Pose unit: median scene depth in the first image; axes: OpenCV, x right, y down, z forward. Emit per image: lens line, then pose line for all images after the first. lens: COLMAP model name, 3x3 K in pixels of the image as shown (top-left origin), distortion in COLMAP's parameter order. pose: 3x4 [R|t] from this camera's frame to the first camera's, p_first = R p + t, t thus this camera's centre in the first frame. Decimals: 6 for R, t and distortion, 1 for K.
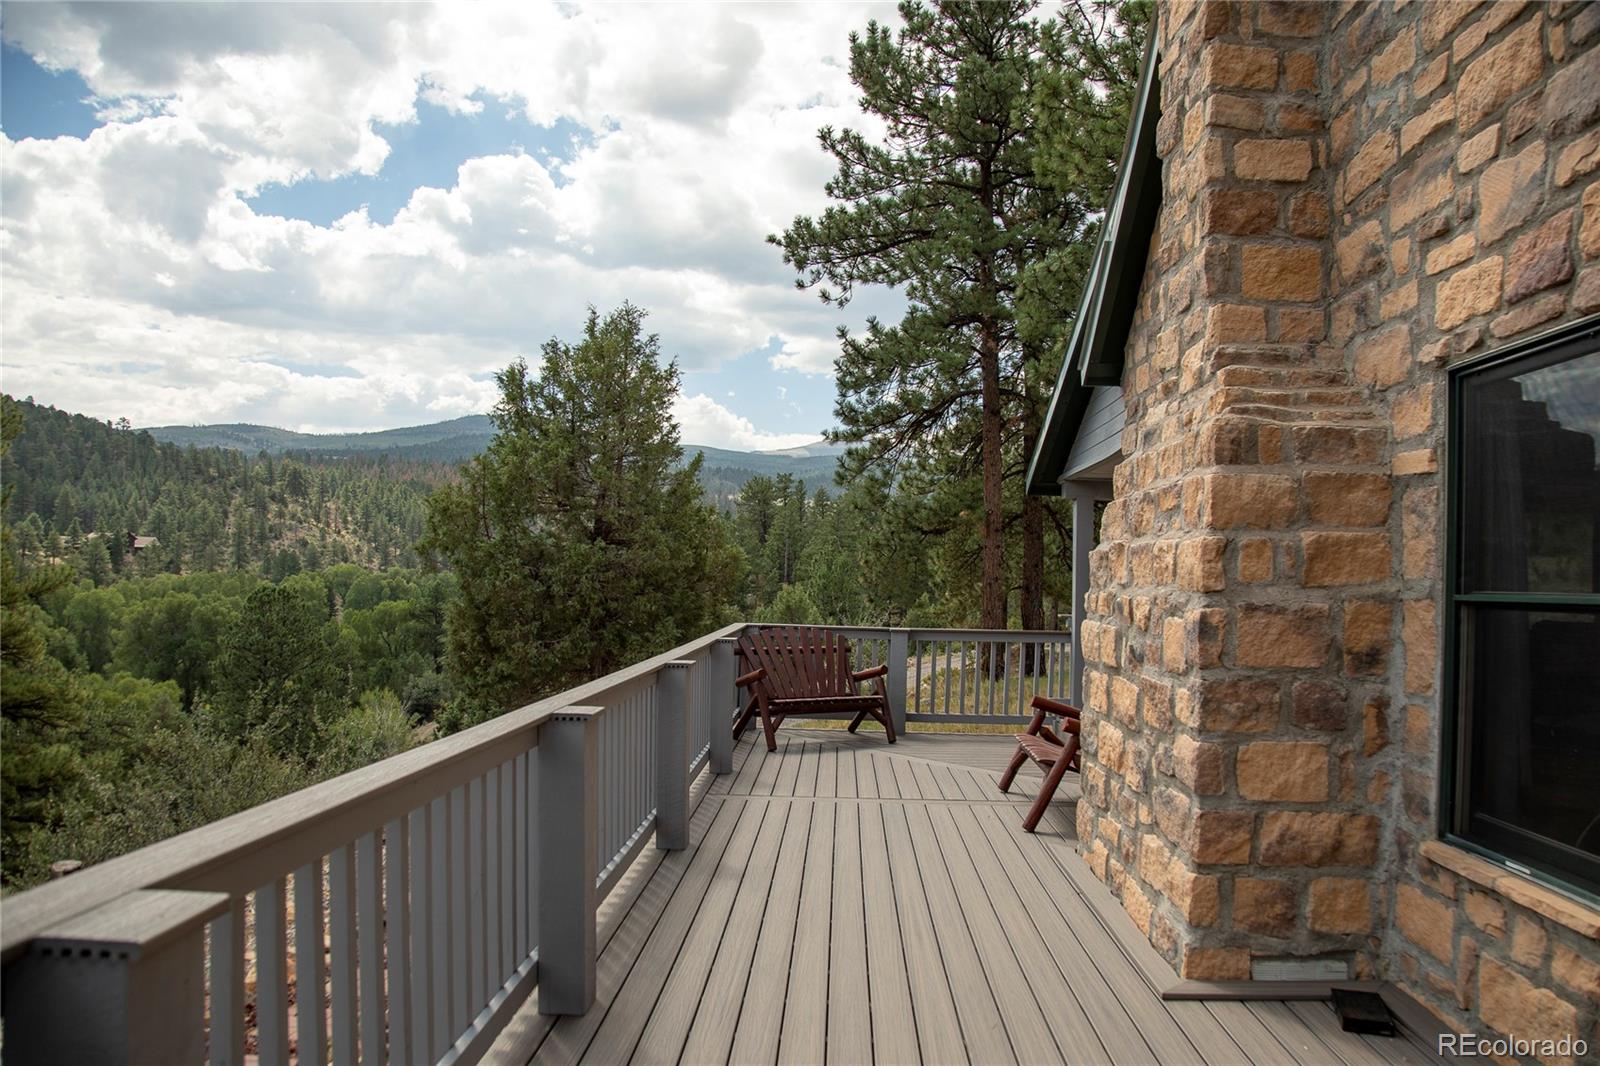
lens RADIAL K [[1066.5, 0, 810.7], [0, 1066.5, 541.8], [0, 0, 1]] dist [0.009508, 0.002089]
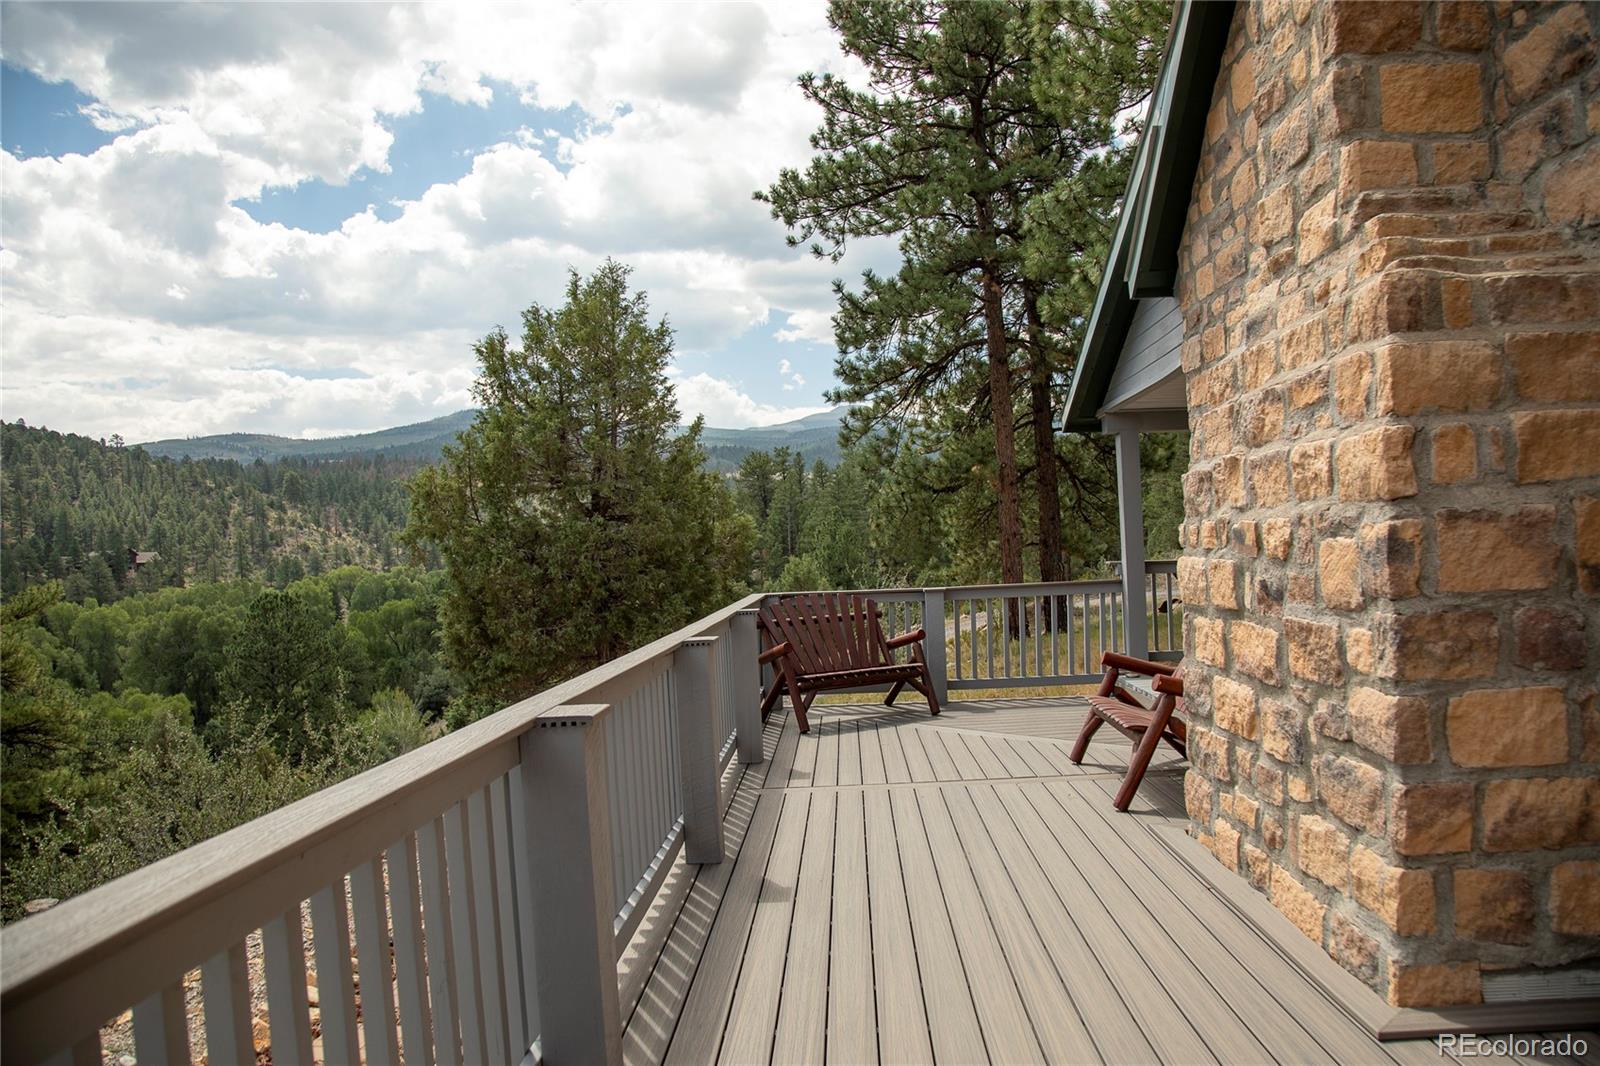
lens RADIAL K [[1063.6, 0, 824.3], [0, 1063.6, 531.2], [0, 0, 1]] dist [-0.011199, 0.014842]
pose [[0.997879, -0.064061, 0.011531, -0.018705], [0.063870, 0.997827, 0.016161, 0.013666], [-0.012542, -0.015390, 0.999803, 0.107651]]
